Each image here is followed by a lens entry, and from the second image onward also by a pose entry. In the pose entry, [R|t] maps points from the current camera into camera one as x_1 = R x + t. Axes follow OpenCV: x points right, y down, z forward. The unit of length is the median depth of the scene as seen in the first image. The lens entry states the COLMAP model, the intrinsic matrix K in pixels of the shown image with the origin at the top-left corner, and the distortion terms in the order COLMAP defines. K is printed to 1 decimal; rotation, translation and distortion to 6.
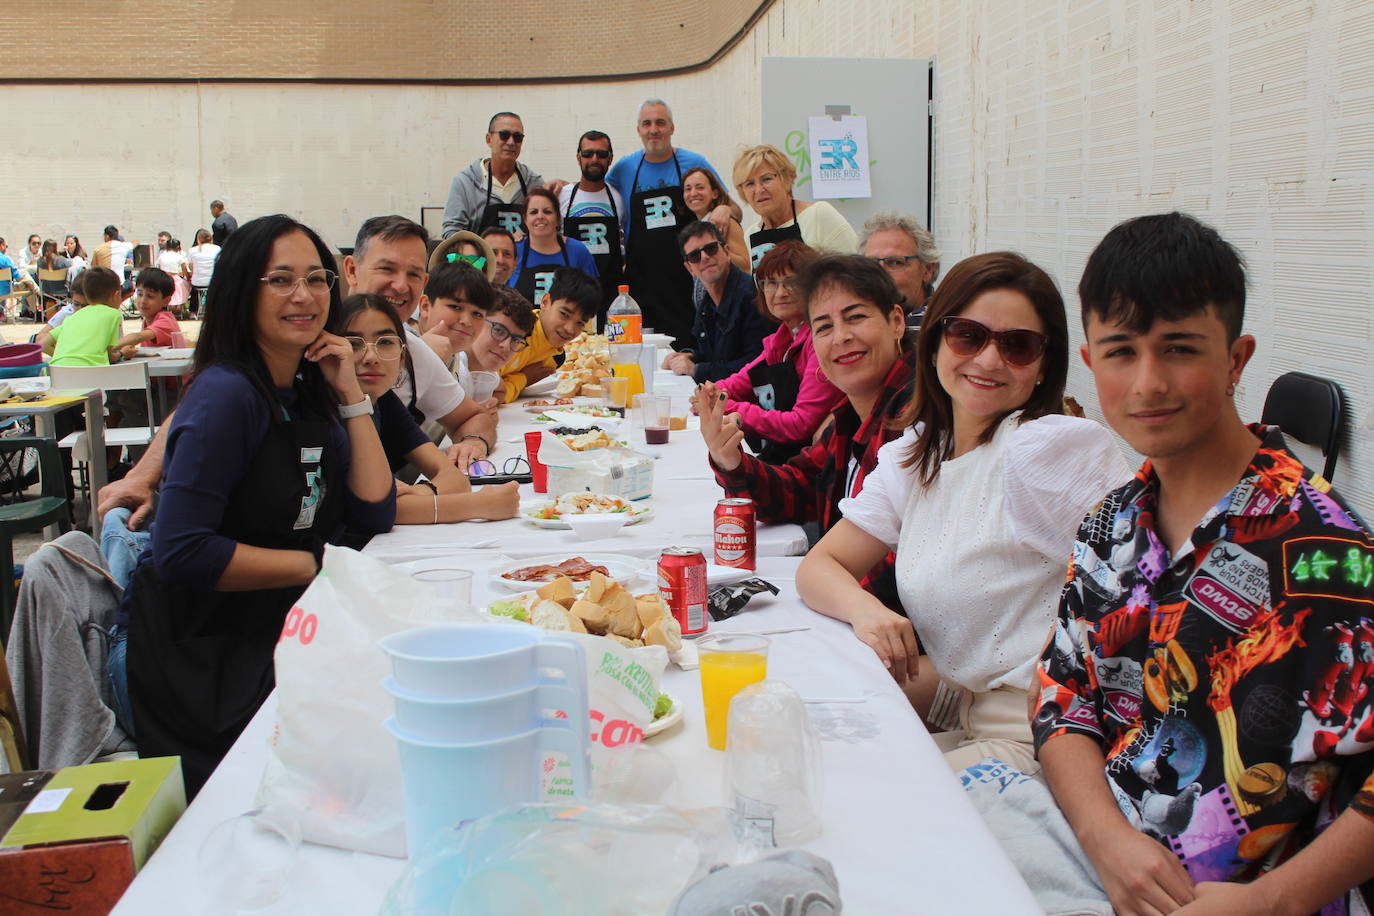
lens RADIAL K [[1828.2, 0, 687.0], [0, 1828.2, 458.0], [0, 0, 1]] dist [-0.038097, -0.040070]
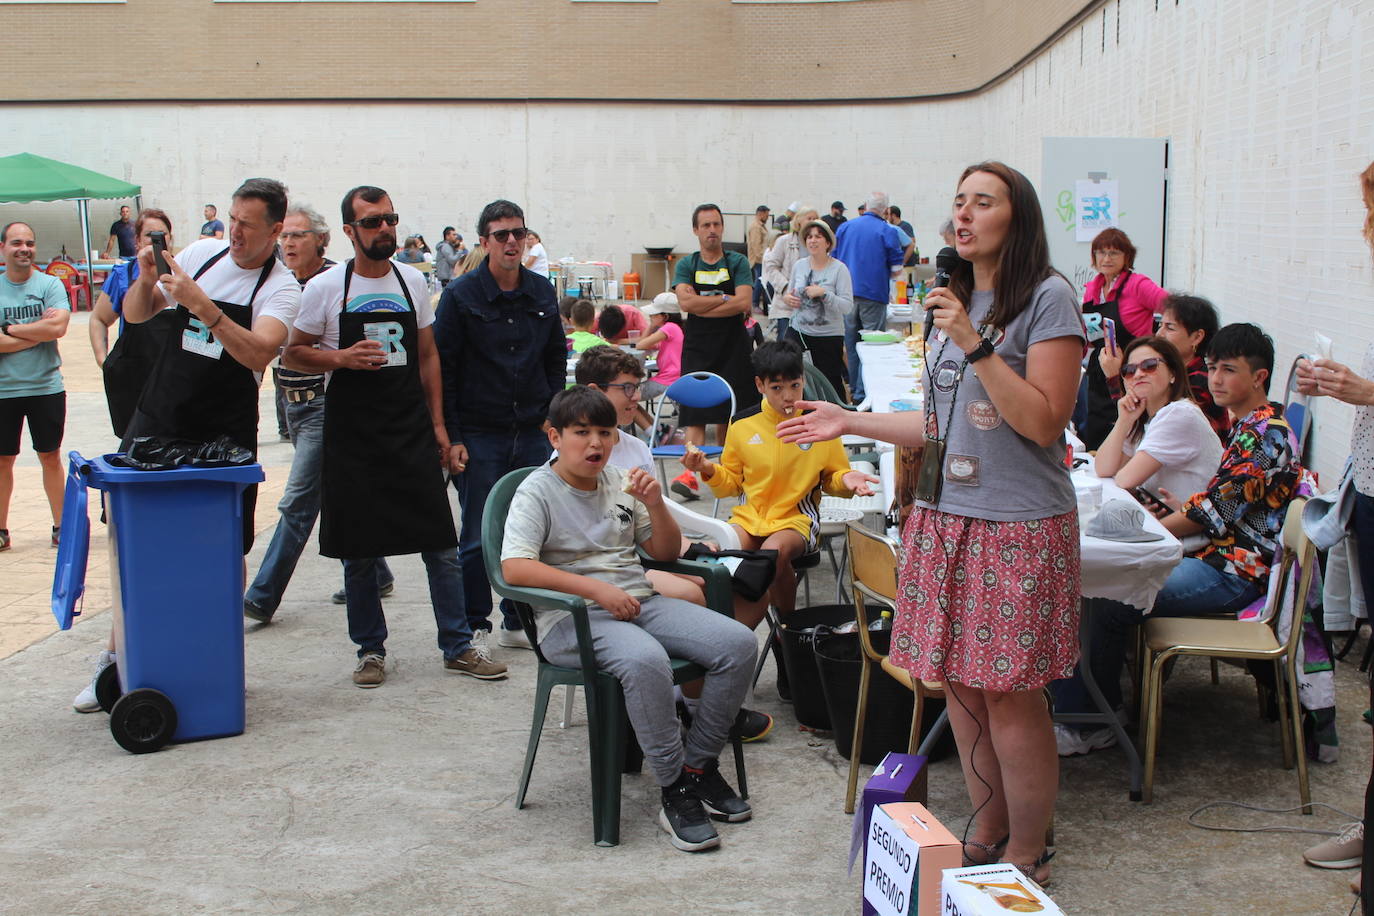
lens RADIAL K [[1828.2, 0, 687.0], [0, 1828.2, 458.0], [0, 0, 1]] dist [-0.038097, -0.040070]
pose [[0.991283, 0.023821, -0.129576, -0.020577], [-0.022714, 0.999692, 0.010016, 0.007323], [0.129775, -0.006986, 0.991519, -0.205380]]
